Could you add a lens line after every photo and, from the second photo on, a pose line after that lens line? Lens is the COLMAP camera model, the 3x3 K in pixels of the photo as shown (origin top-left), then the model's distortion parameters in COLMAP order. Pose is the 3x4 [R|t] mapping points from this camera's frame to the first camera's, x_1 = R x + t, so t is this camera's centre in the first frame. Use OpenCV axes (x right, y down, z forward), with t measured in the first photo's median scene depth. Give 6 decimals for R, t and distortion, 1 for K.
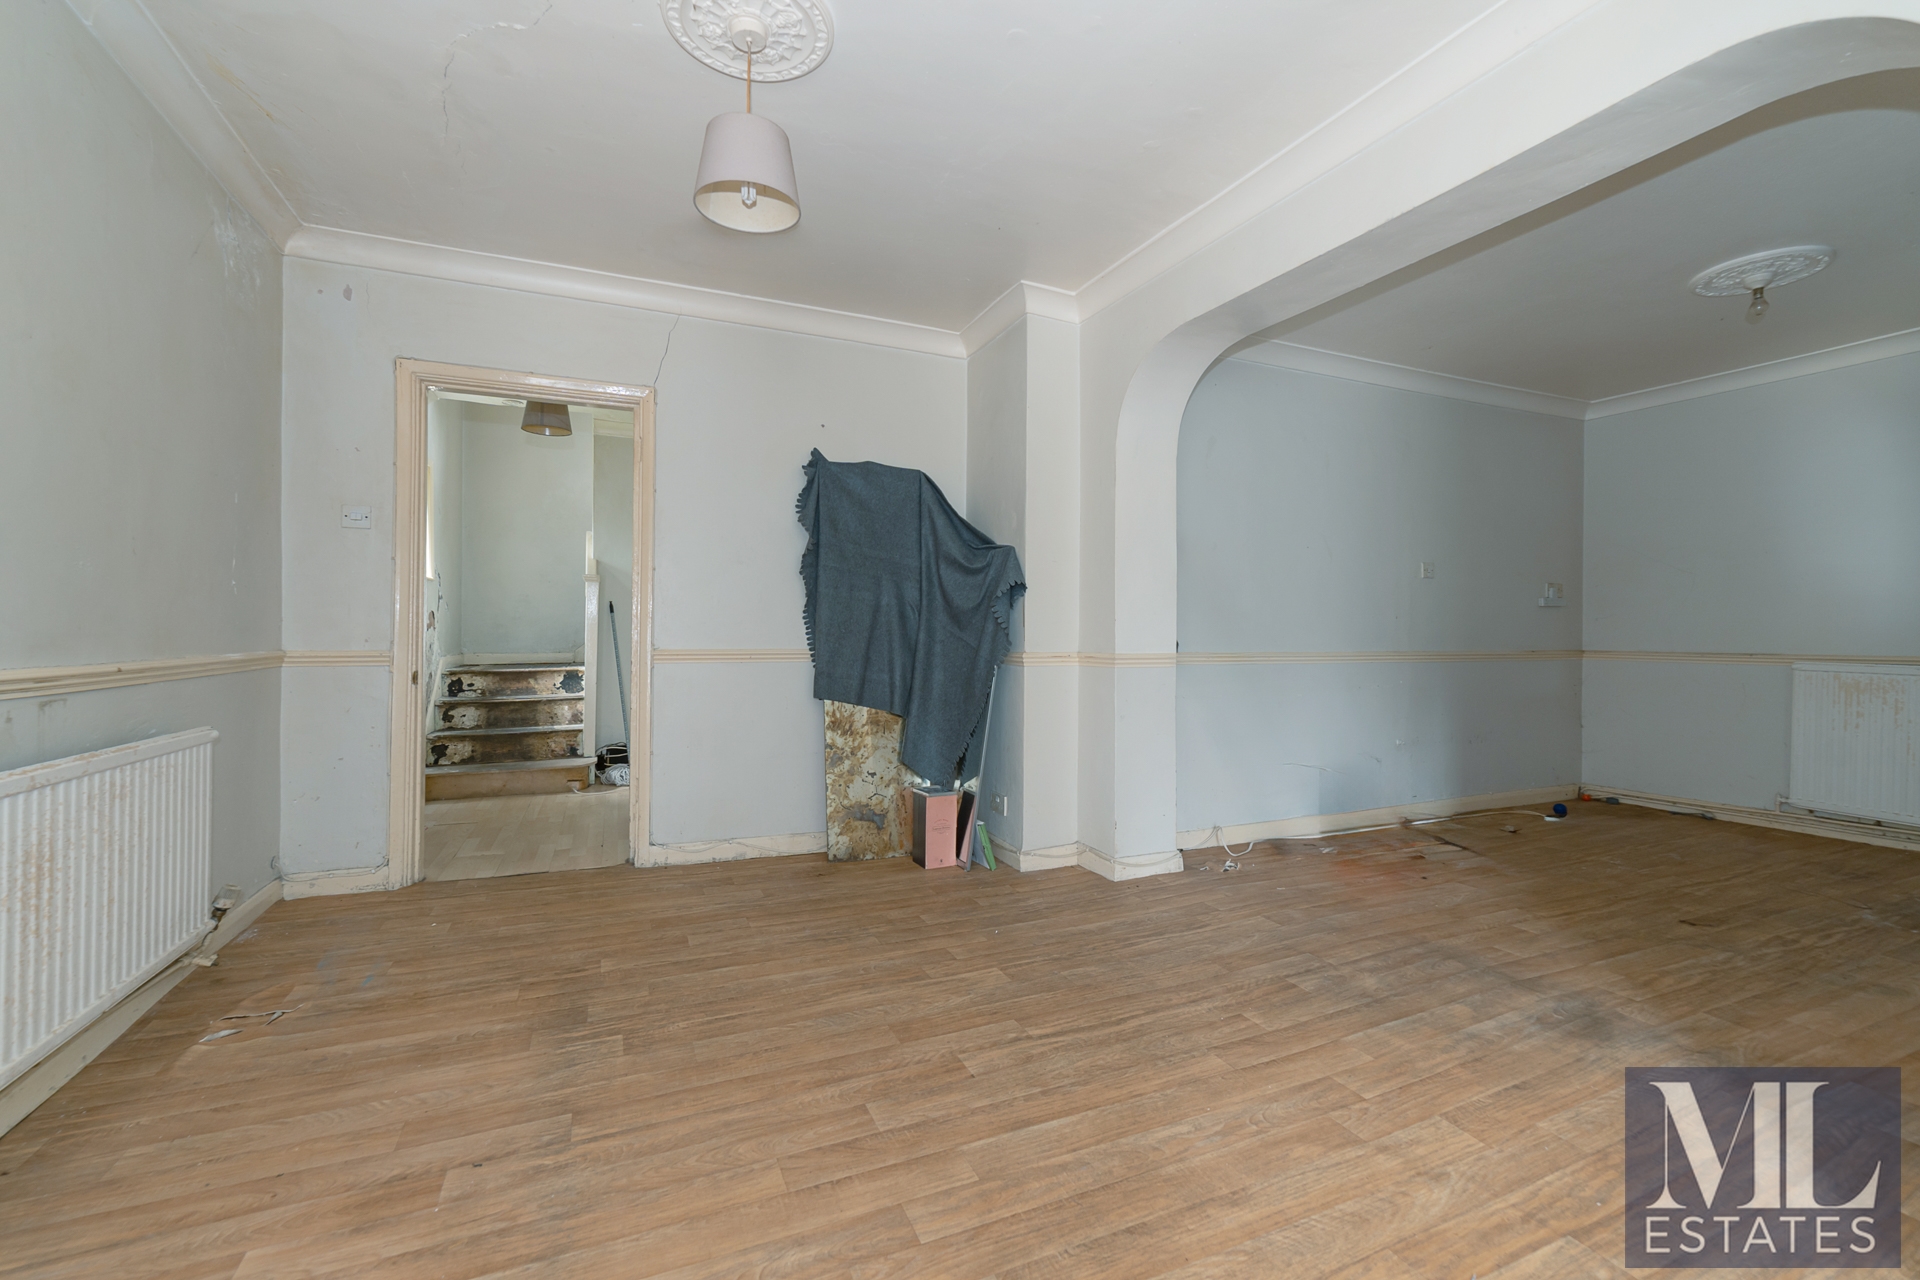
lens RADIAL K [[778.6, 0, 966.7], [0, 778.6, 631.9], [0, 0, 1]] dist [-0.000108, 0.000478]
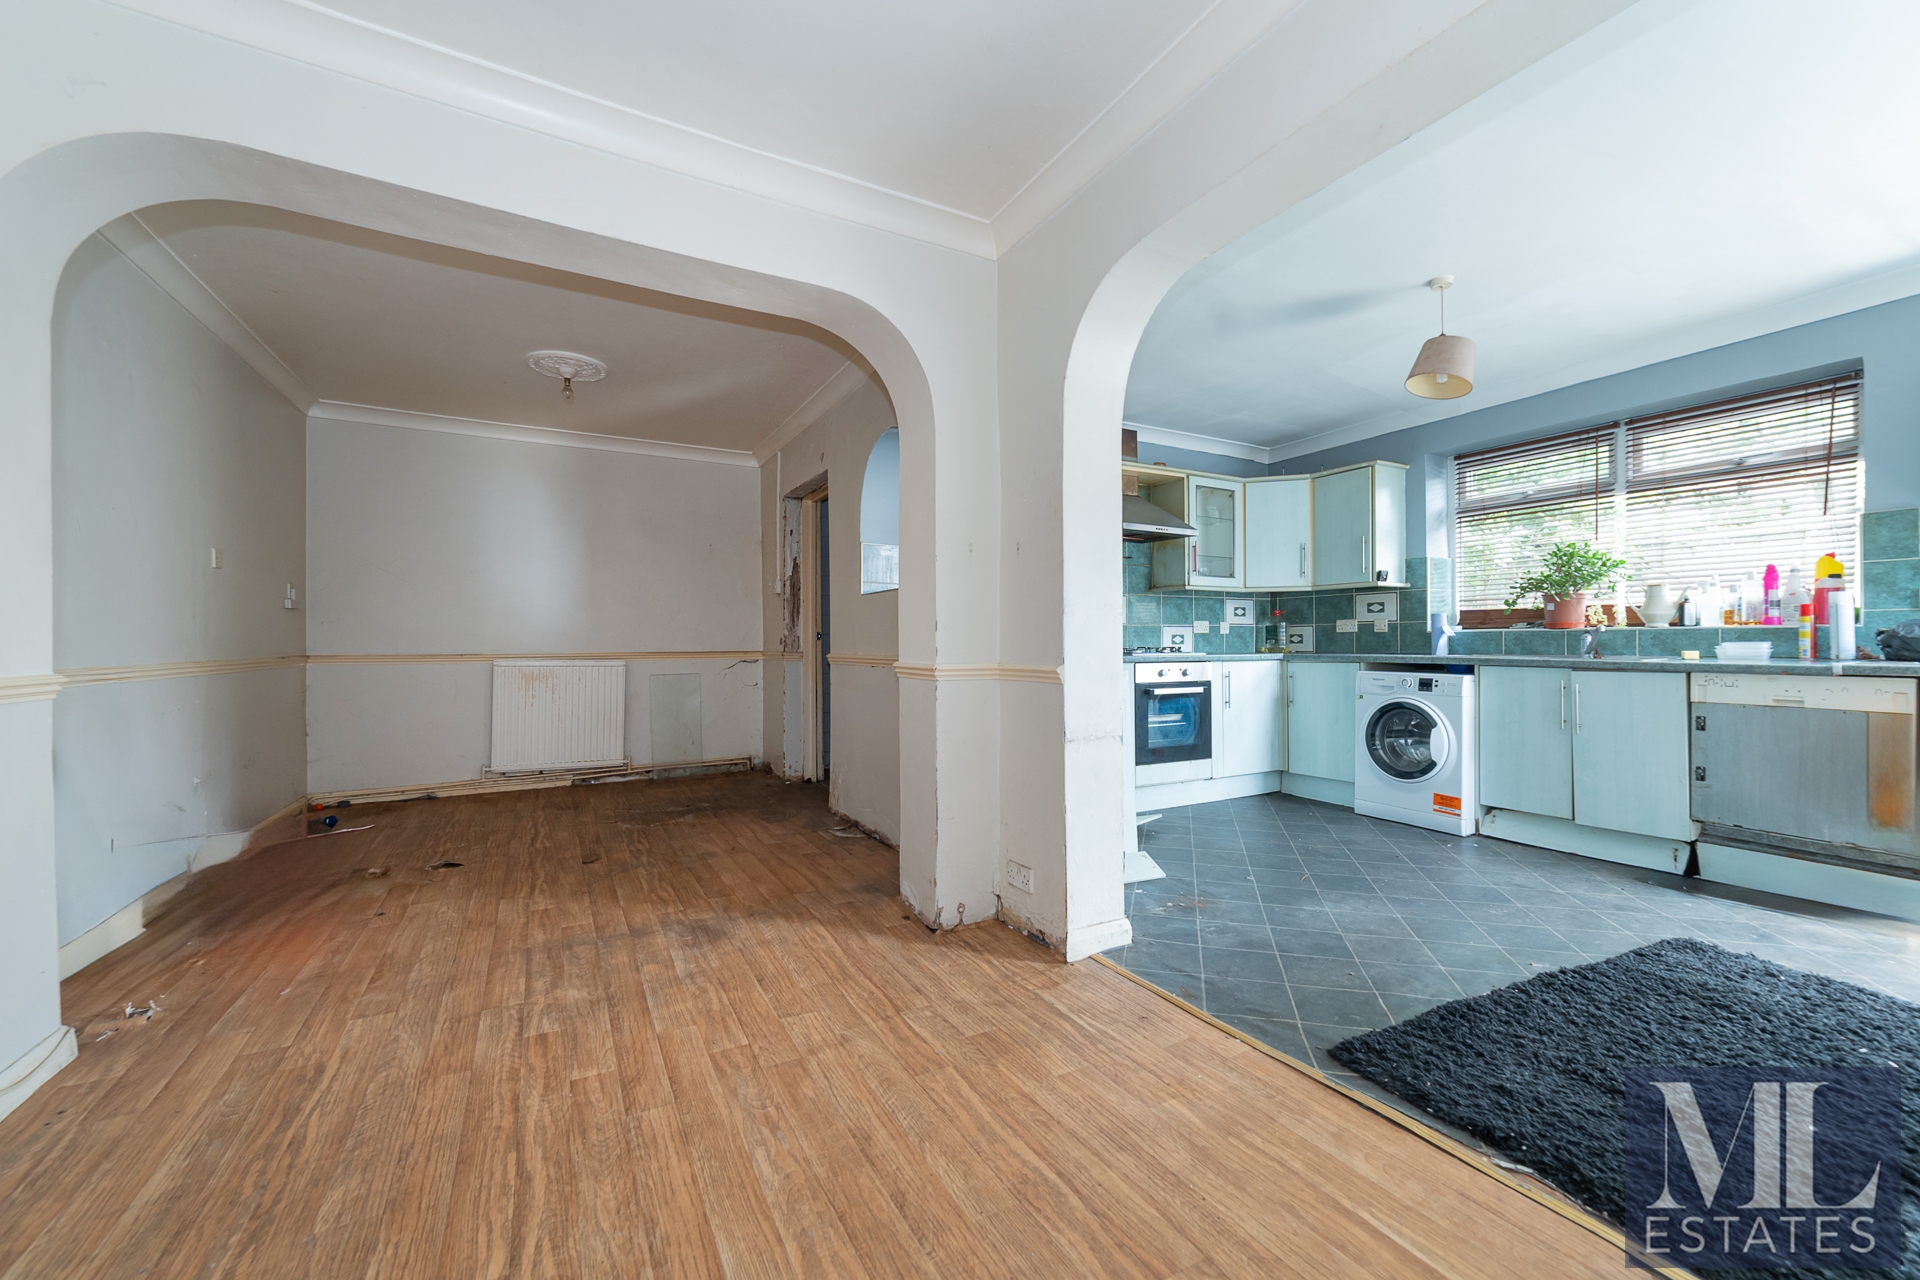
lens RADIAL K [[778.6, 0, 960.6], [0, 778.6, 639.4], [0, 0, 1]] dist [-0.000108, 0.000478]
pose [[-0.068397, -0.003233, 0.997653, -0.468578], [-0.000751, 0.999995, 0.003189, -0.000748], [-0.997658, -0.000531, -0.068399, 0.550276]]
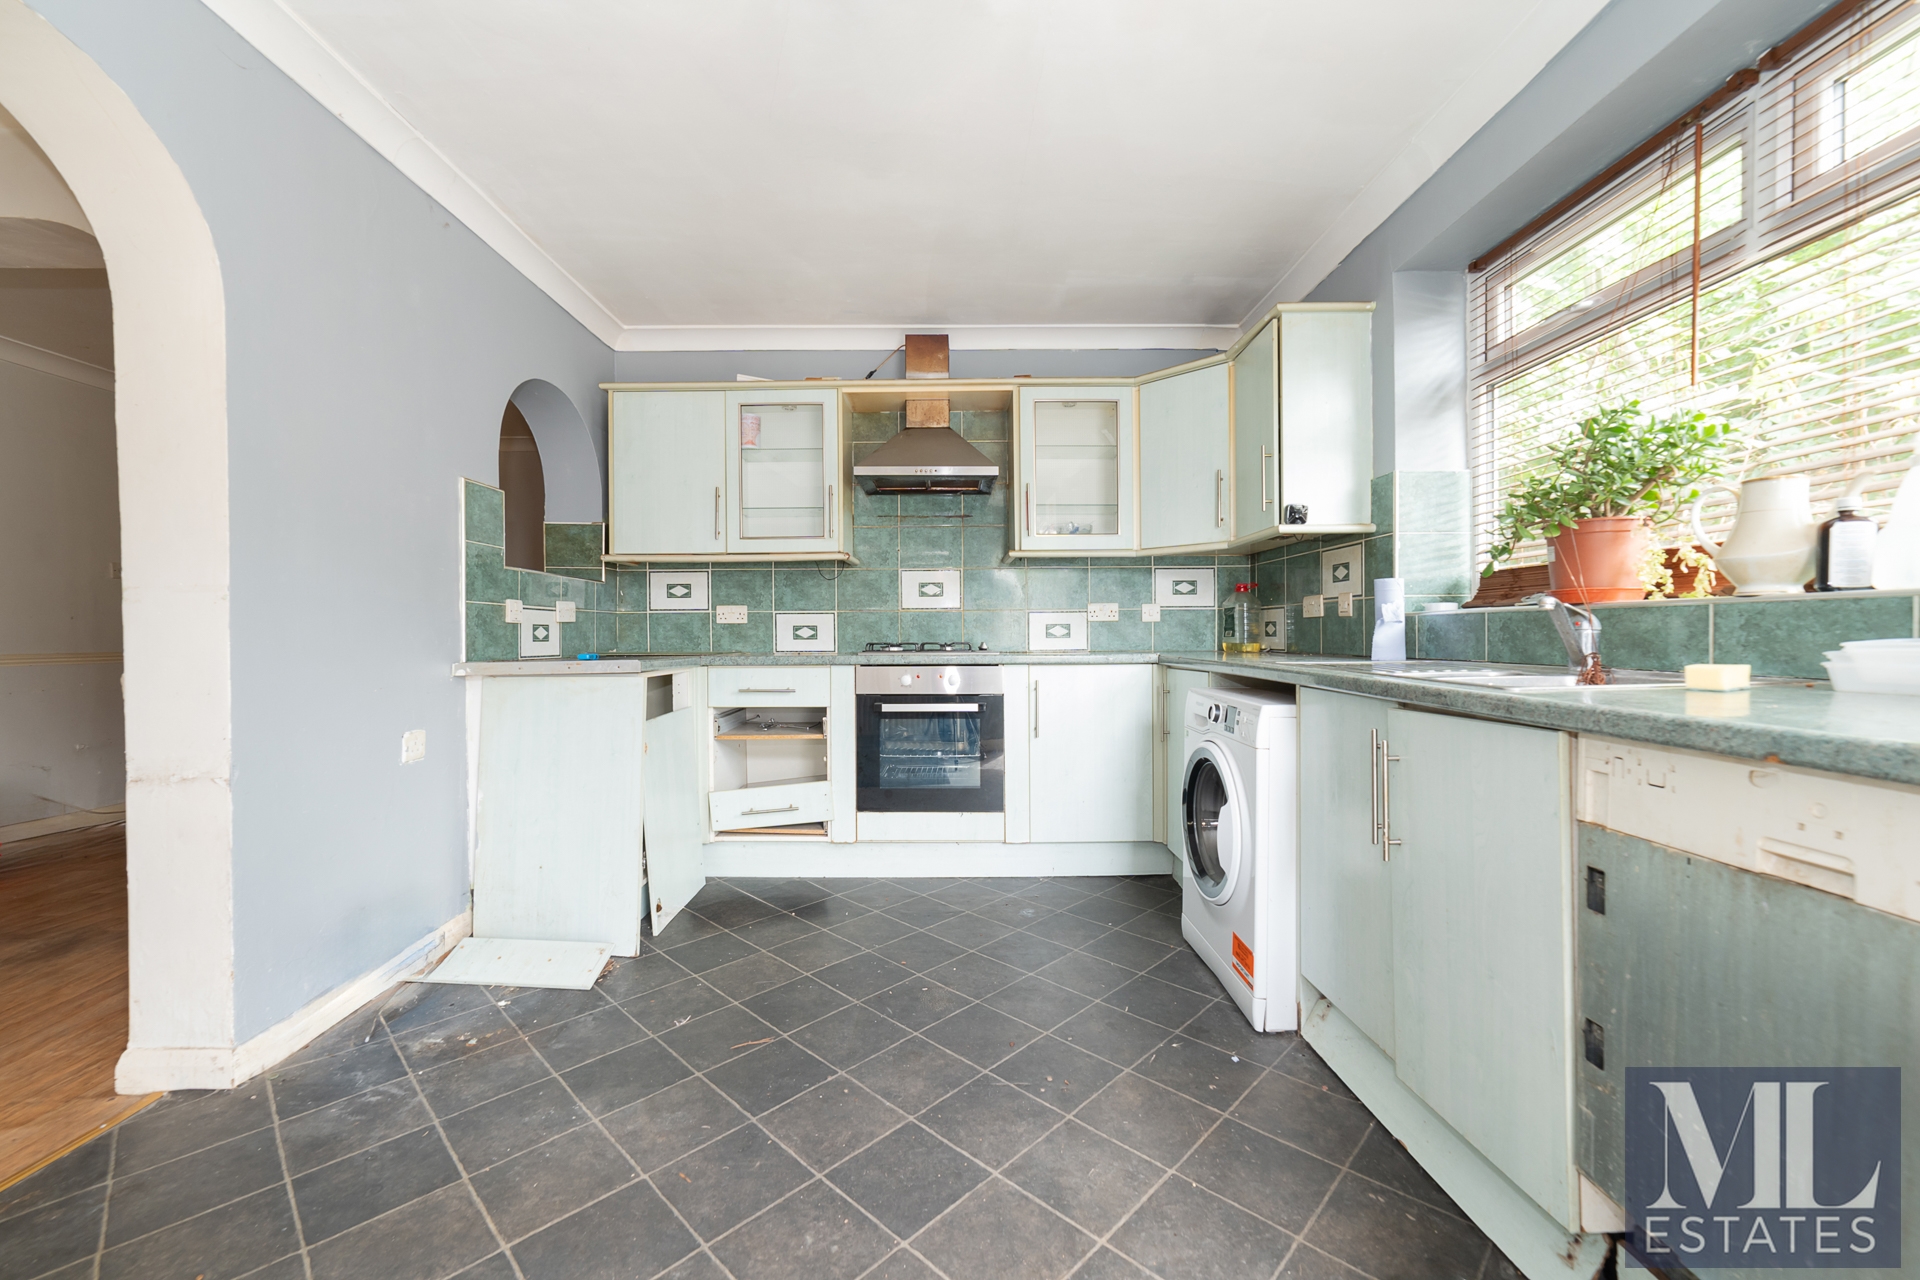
lens RADIAL K [[778.6, 0, 957.6], [0, 778.6, 638.7], [0, 0, 1]] dist [-0.000108, 0.000478]
pose [[0.433146, -0.015622, 0.901188, 0.255351], [0.004174, 0.999874, 0.015326, -0.002185], [-0.901314, -0.002877, 0.433157, -0.711060]]
